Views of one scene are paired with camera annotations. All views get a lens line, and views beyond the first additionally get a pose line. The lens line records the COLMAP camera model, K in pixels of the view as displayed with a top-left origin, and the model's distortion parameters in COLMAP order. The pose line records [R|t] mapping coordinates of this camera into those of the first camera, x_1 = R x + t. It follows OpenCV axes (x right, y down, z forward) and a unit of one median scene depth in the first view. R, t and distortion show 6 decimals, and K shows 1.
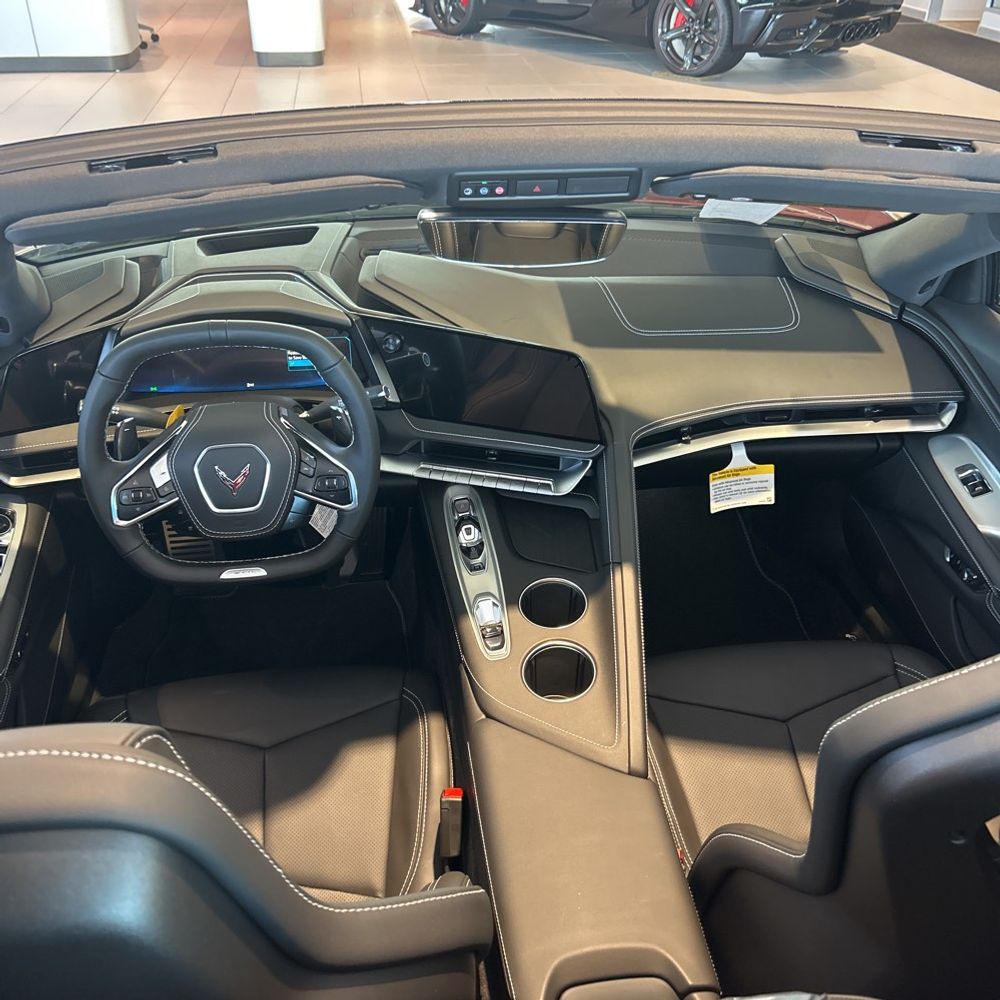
lens RADIAL K [[1013.7, 0, 499.0], [0, 1013.7, 500.0], [0, 0, 1]] dist [0.013950, 0.000000]
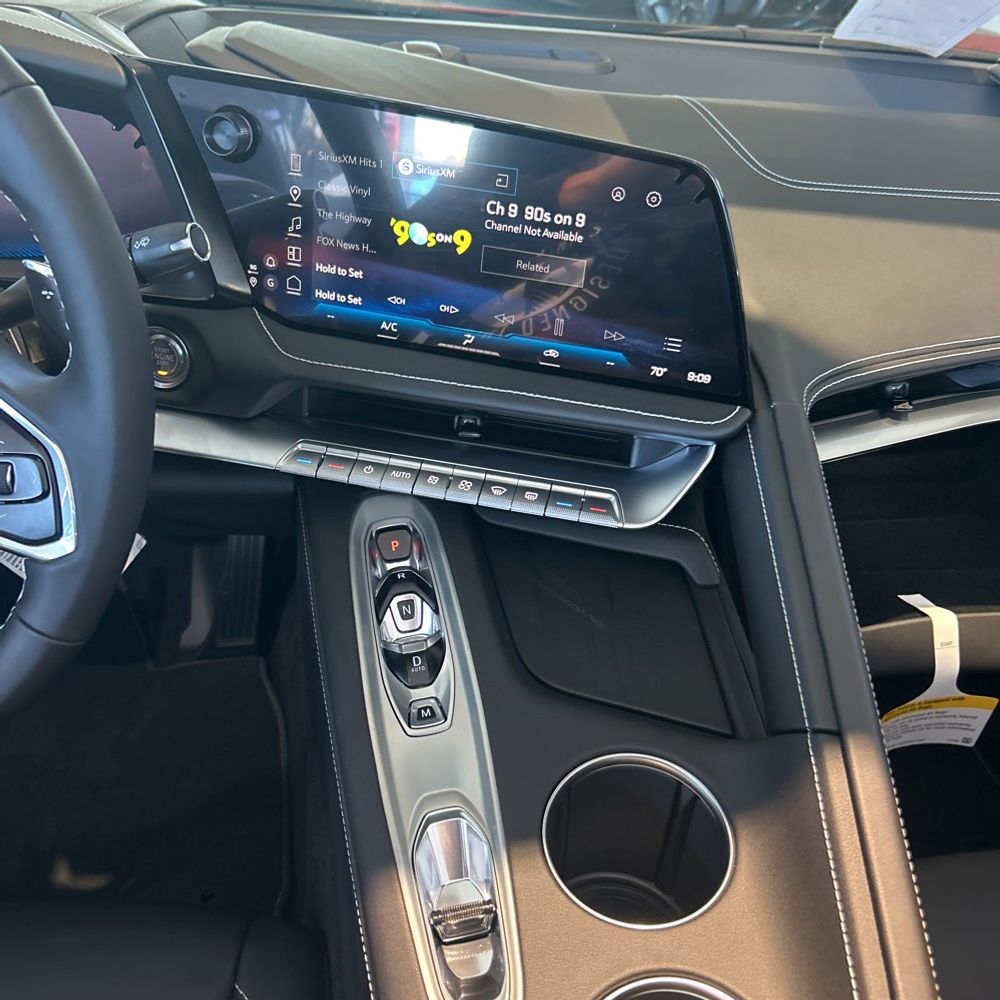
lens RADIAL K [[1013.7, 0, 505.8], [0, 1013.7, 495.7], [0, 0, 1]] dist [0.013950, 0.000000]
pose [[0.997676, 0.031979, 0.060172, -0.016494], [-0.031173, 0.999412, -0.014289, -0.010308], [-0.060593, 0.012380, 0.998086, 0.591323]]
